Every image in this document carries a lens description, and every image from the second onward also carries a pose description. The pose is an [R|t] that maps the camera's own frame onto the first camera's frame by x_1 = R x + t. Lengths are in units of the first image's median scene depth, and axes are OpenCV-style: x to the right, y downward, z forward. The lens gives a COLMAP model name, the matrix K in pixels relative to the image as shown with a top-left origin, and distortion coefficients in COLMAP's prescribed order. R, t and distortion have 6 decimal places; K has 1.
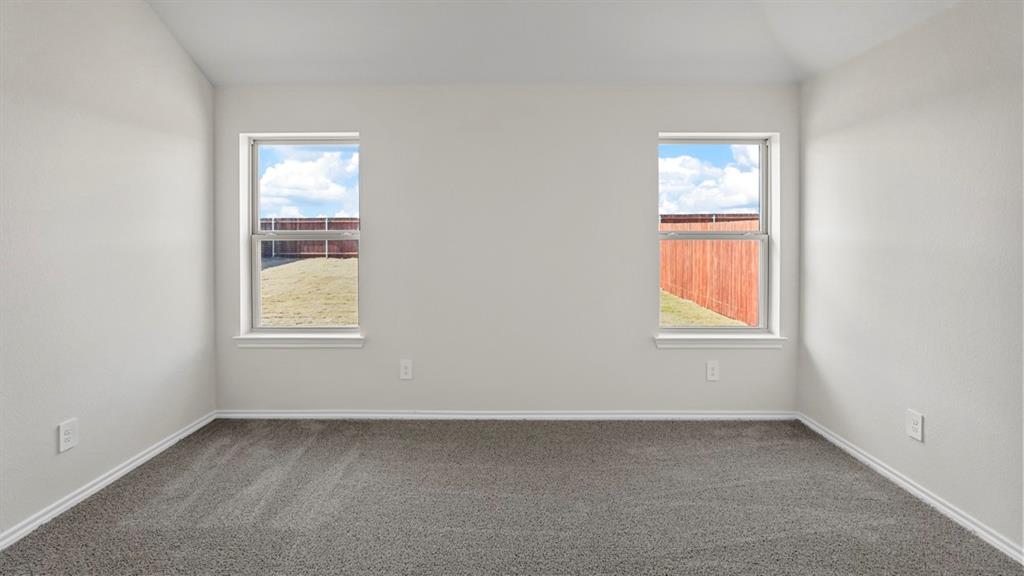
lens RADIAL K [[446.9, 0, 511.2], [0, 446.9, 237.8], [0, 0, 1]] dist [-0.001537, 0.007596]
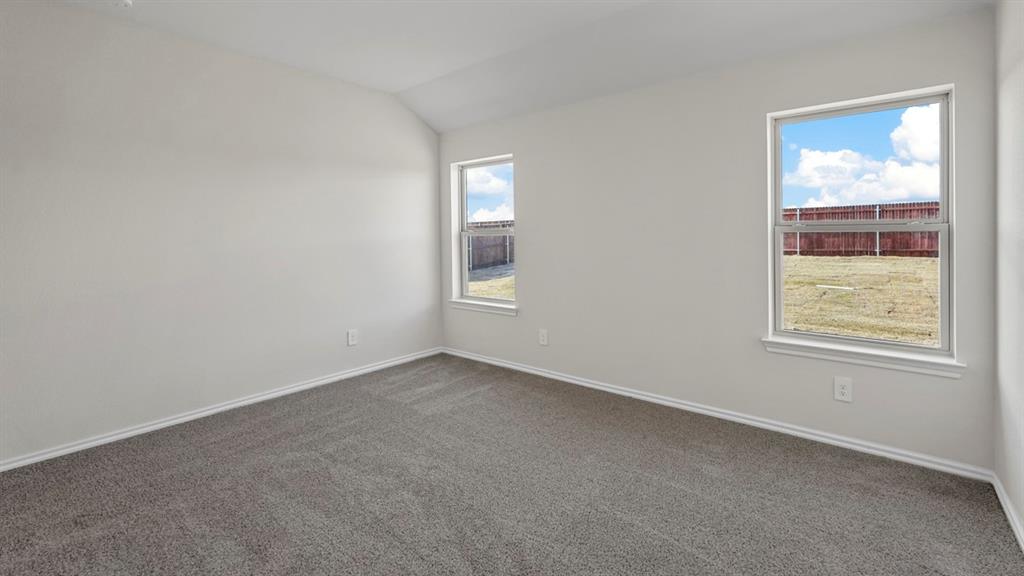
lens RADIAL K [[446.9, 0, 511.2], [0, 446.9, 237.8], [0, 0, 1]] dist [-0.001537, 0.007596]
pose [[0.774922, -0.003440, -0.632047, 0.493929], [0.013848, 0.999838, 0.011537, -0.001851], [0.631905, -0.017693, 0.774844, -0.030280]]
